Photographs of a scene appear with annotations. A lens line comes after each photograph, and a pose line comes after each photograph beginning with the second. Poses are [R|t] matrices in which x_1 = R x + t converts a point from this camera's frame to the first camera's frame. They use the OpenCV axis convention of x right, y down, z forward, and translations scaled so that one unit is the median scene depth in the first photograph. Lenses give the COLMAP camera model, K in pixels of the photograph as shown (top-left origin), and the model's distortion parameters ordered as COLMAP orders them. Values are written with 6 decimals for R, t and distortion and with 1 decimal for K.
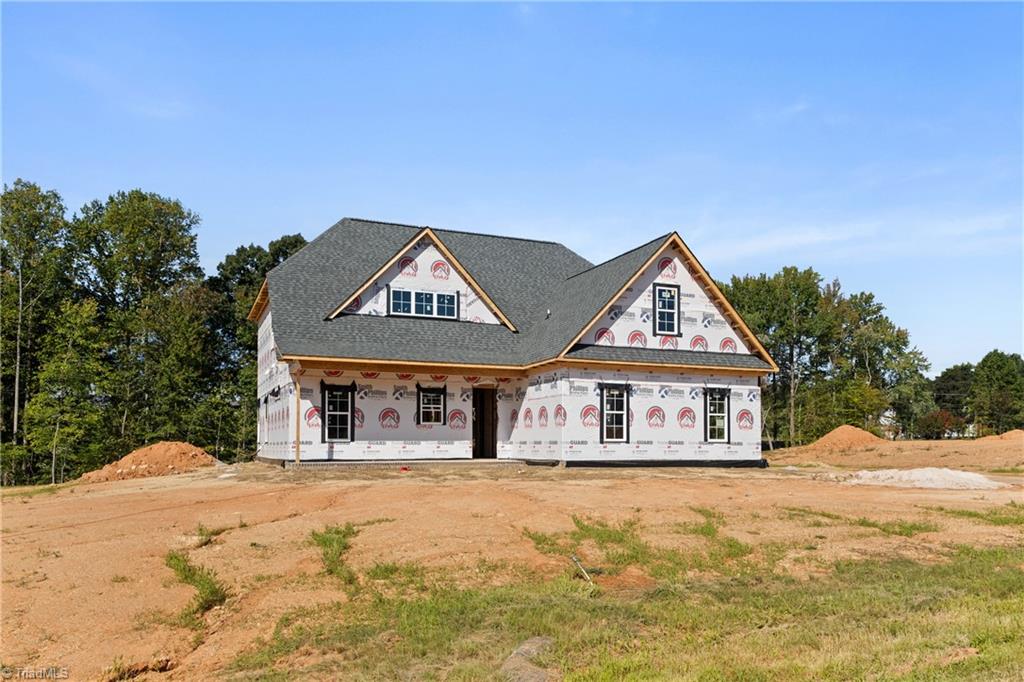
lens RADIAL K [[816.3, 0, 511.3], [0, 816.3, 437.7], [0, 0, 1]] dist [0.003055, 0.001391]
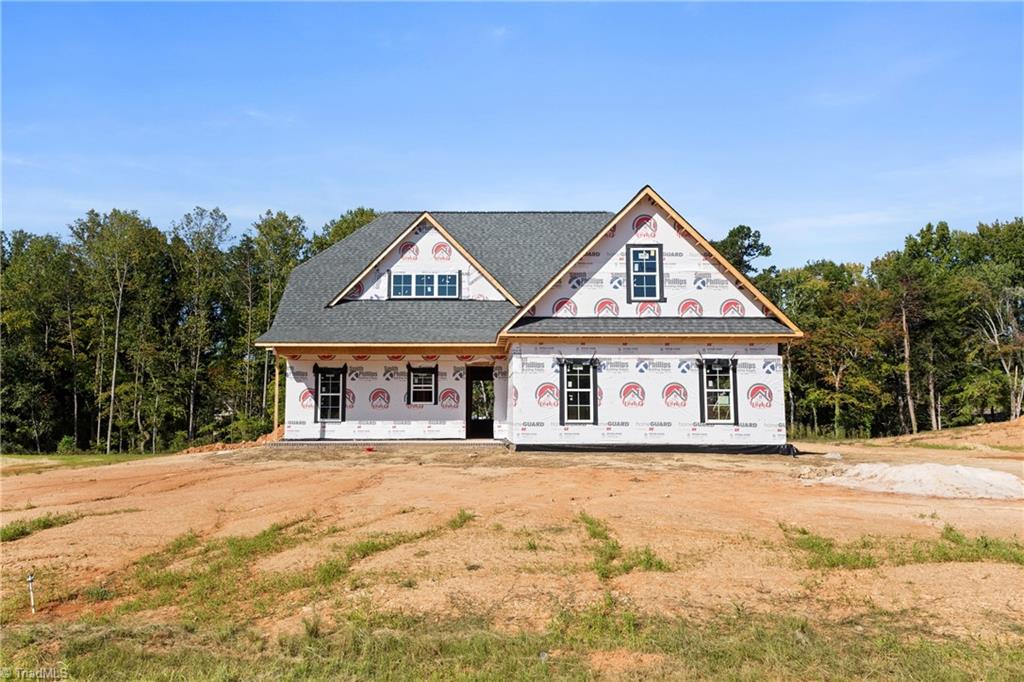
lens RADIAL K [[744.9, 0, 448.5], [0, 744.9, 340.0], [0, 0, 1]] dist [-0.001080, -0.000819]
pose [[0.908497, -0.042463, -0.415729, 0.326128], [0.004910, 0.995840, -0.090988, -0.011710], [0.417863, 0.080621, 0.904926, 0.185544]]
